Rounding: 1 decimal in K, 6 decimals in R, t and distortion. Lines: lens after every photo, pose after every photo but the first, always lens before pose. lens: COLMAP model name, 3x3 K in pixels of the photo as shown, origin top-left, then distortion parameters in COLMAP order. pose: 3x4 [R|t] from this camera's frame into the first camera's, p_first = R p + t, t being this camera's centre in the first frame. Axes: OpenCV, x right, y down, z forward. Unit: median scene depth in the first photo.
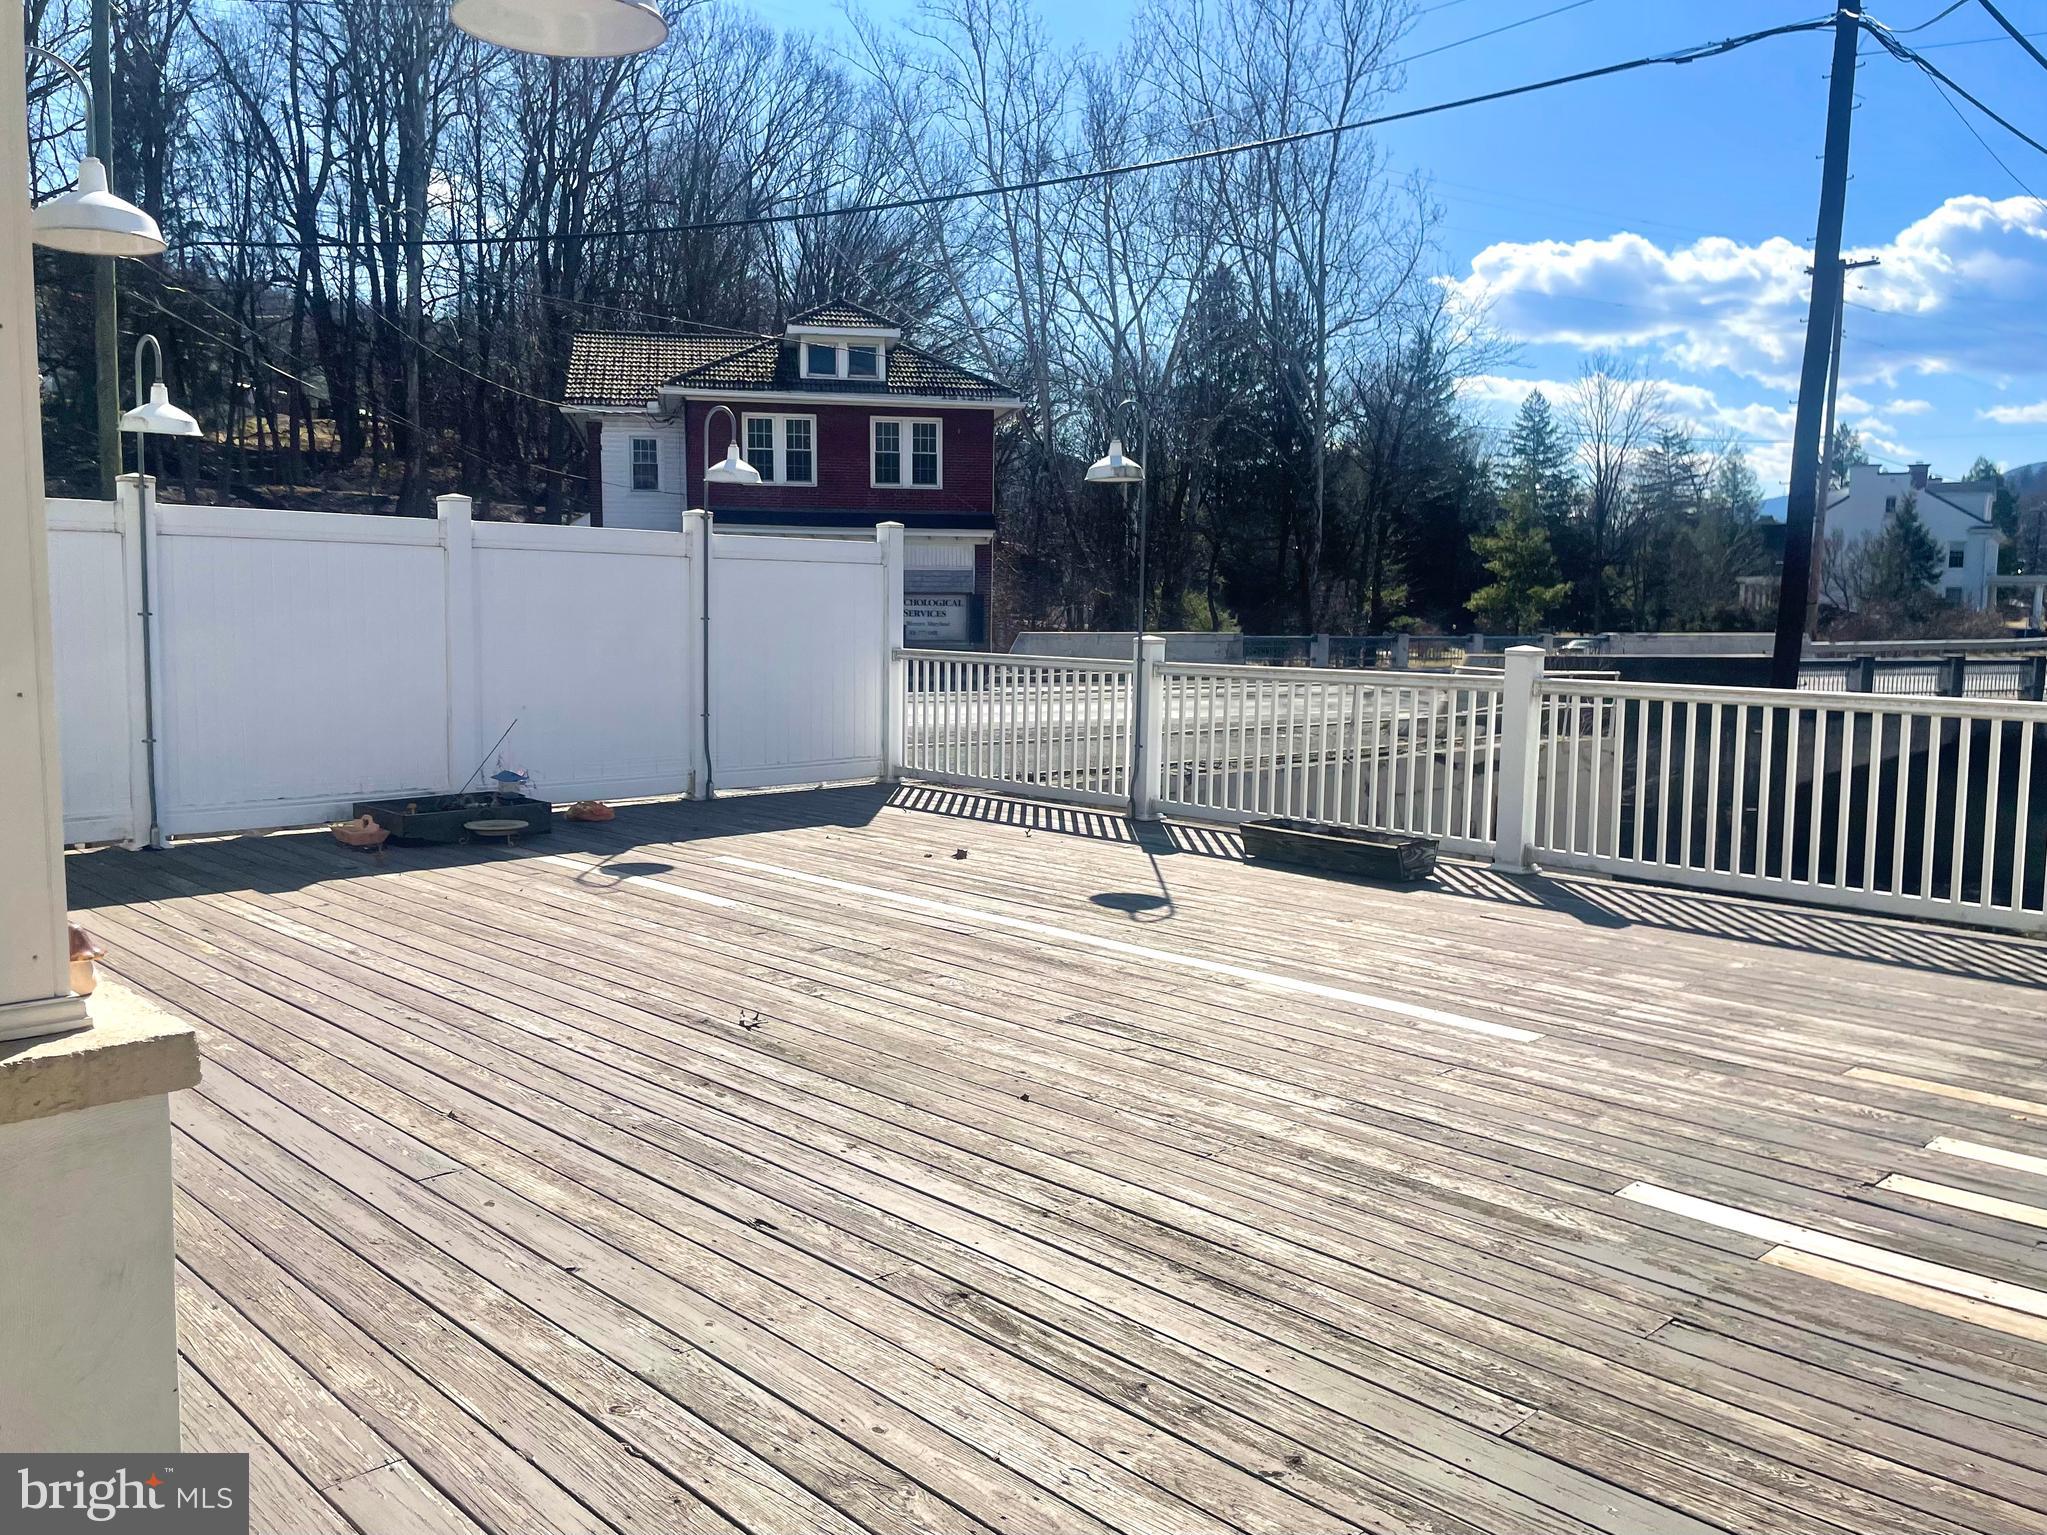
lens RADIAL K [[1554.9, 0, 967.4], [0, 1554.9, 744.8], [0, 0, 1]] dist [0.093375, -0.116464]
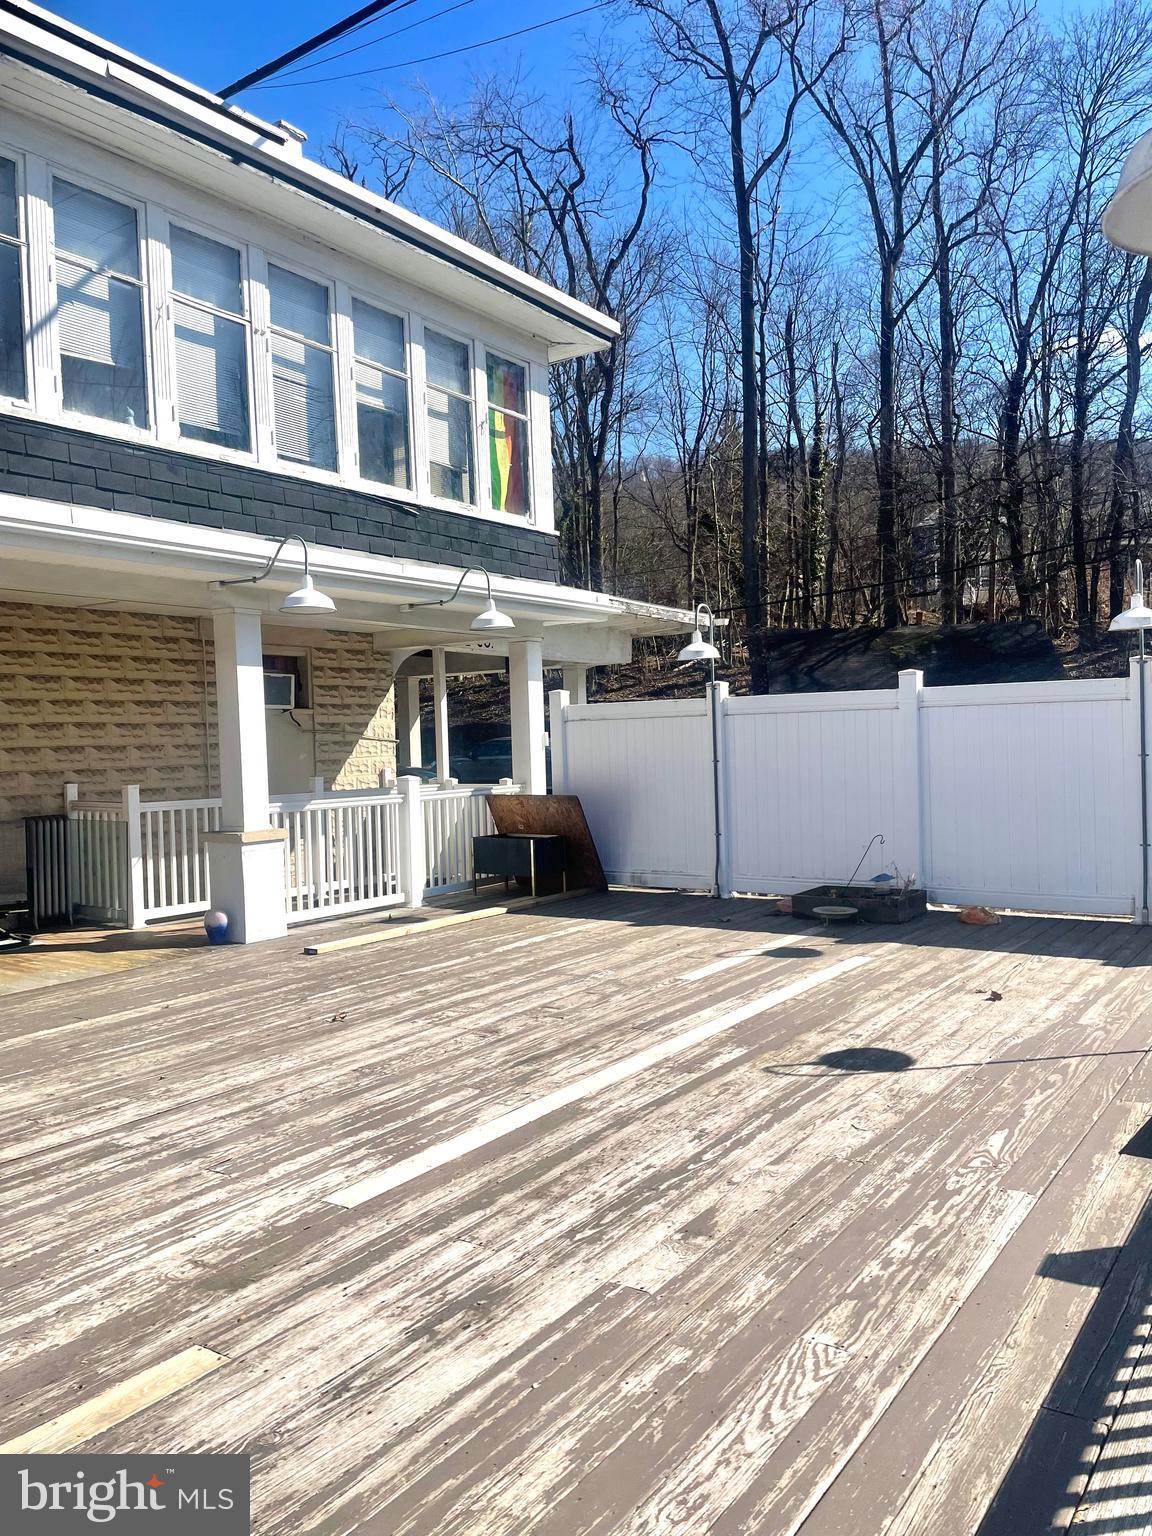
lens RADIAL K [[1166.7, 0, 590.9], [0, 1166.7, 784.3], [0, 0, 1]] dist [0.093375, -0.116464]
pose [[0.187882, 0.001873, -0.982190, 1.248588], [-0.053644, 0.998525, -0.008357, -0.080145], [0.980726, 0.054259, 0.187705, 1.144284]]
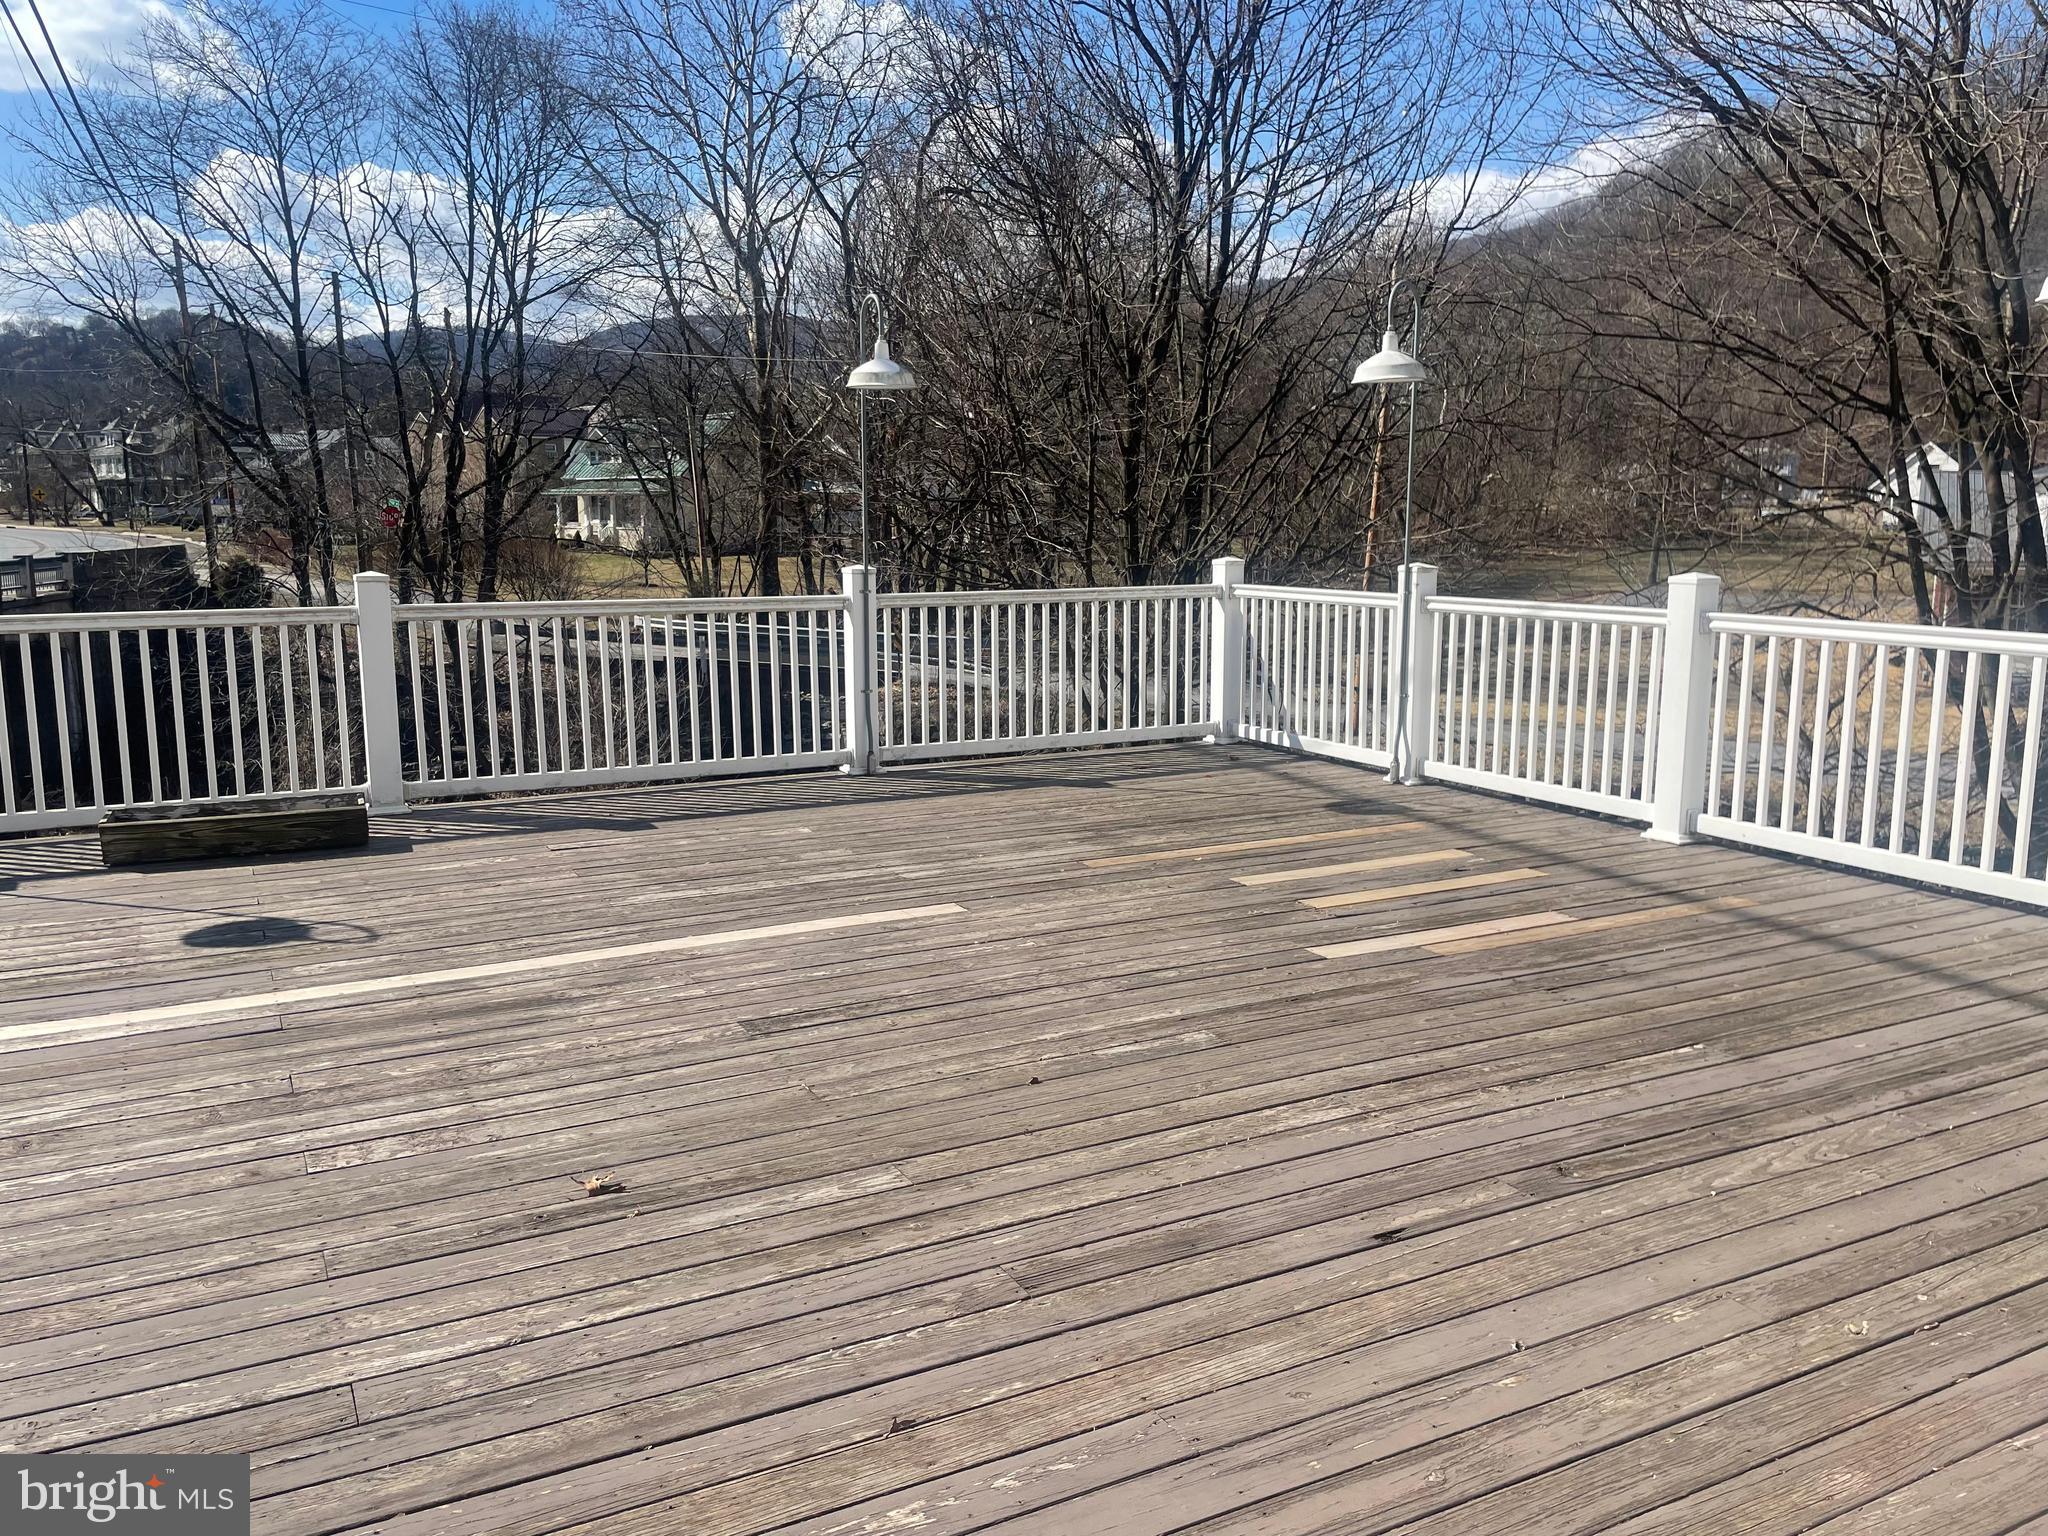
lens RADIAL K [[1555.6, 0, 967.9], [0, 1555.6, 745.3], [0, 0, 1]] dist [0.093375, -0.116464]
pose [[0.299484, -0.153467, 0.941678, -0.783151], [0.095724, 0.986832, 0.130383, -0.088569], [-0.949287, 0.051094, 0.310231, 0.720973]]
